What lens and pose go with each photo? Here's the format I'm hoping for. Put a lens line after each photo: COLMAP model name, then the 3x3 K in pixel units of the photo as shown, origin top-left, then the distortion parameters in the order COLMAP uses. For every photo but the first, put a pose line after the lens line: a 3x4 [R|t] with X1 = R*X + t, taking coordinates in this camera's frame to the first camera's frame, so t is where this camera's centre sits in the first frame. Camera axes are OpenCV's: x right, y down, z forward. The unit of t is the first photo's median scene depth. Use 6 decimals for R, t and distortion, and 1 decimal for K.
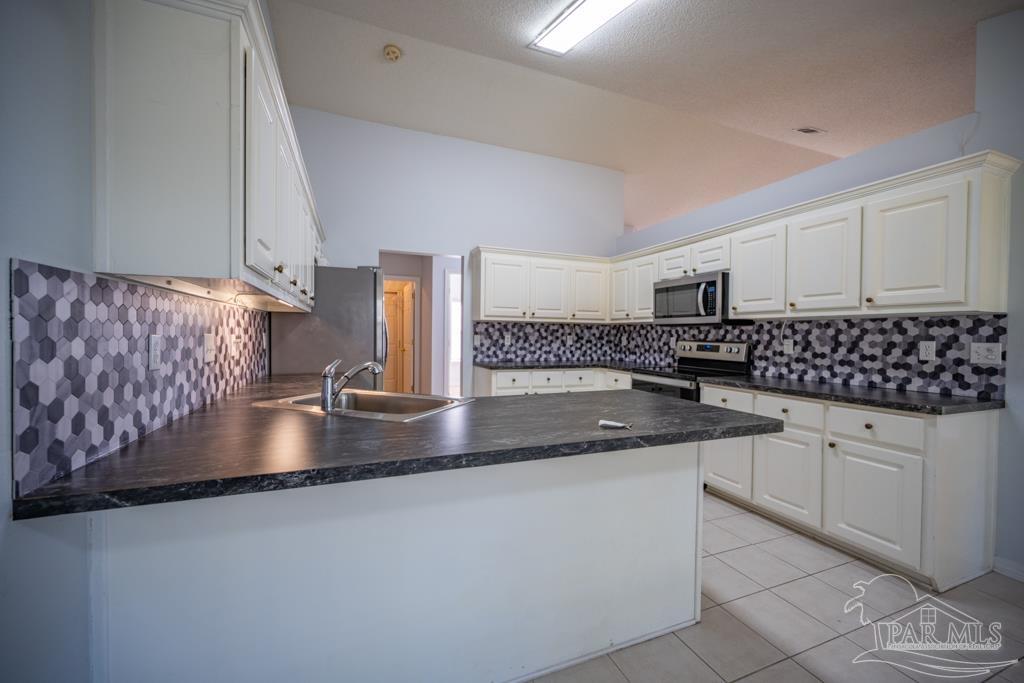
lens RADIAL K [[399.3, 0, 513.3], [0, 399.3, 339.8], [0, 0, 1]] dist [0.000053, -0.000876]
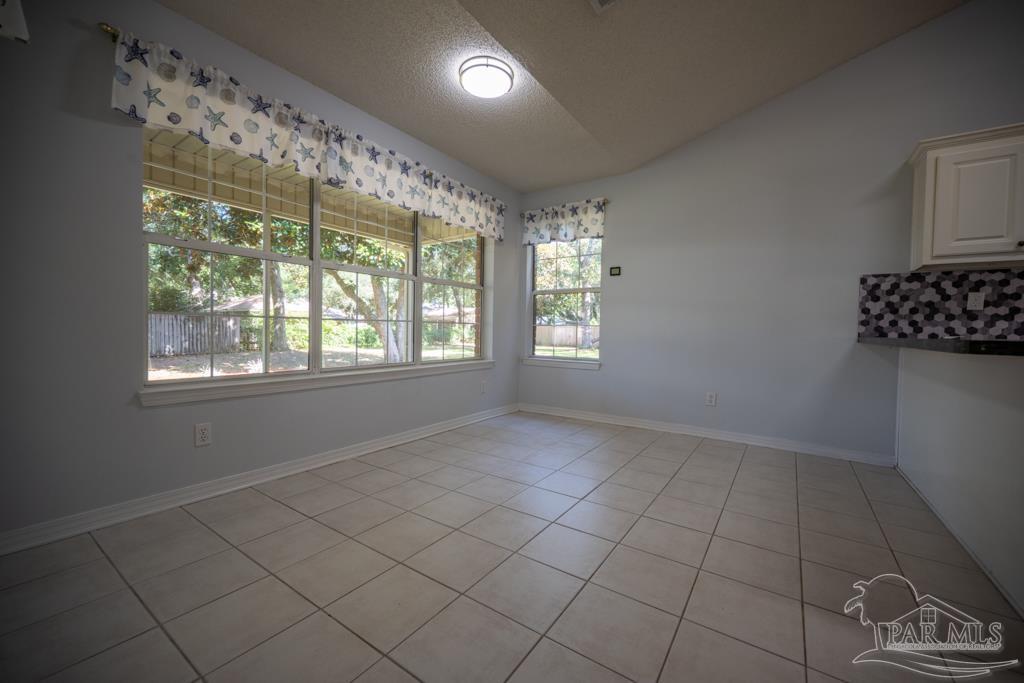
lens RADIAL K [[399.3, 0, 511.9], [0, 399.3, 340.1], [0, 0, 1]] dist [0.000053, -0.000876]
pose [[-0.830411, -0.012283, -0.557016, 0.581577], [-0.038433, 0.998638, 0.035274, 0.065892], [0.555825, 0.050700, -0.829752, 0.367640]]
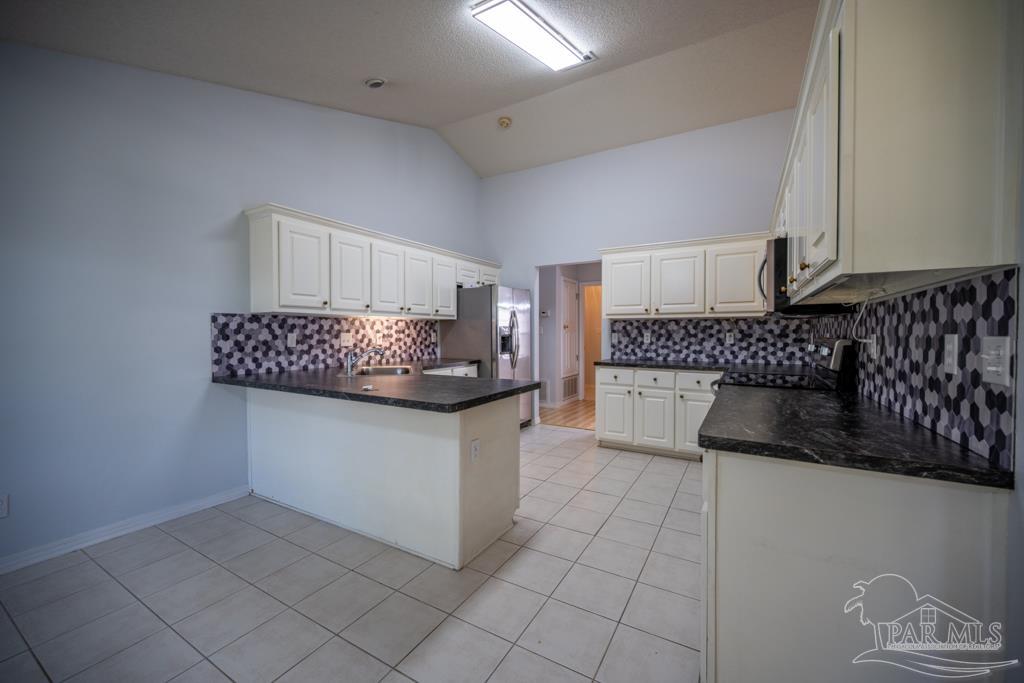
lens RADIAL K [[399.3, 0, 514.3], [0, 399.3, 338.6], [0, 0, 1]] dist [0.000053, -0.000876]
pose [[0.619762, 0.000254, -0.784790, 0.540023], [-0.003950, 0.999988, -0.002796, 0.006050], [0.784780, 0.004833, 0.619755, 0.140295]]
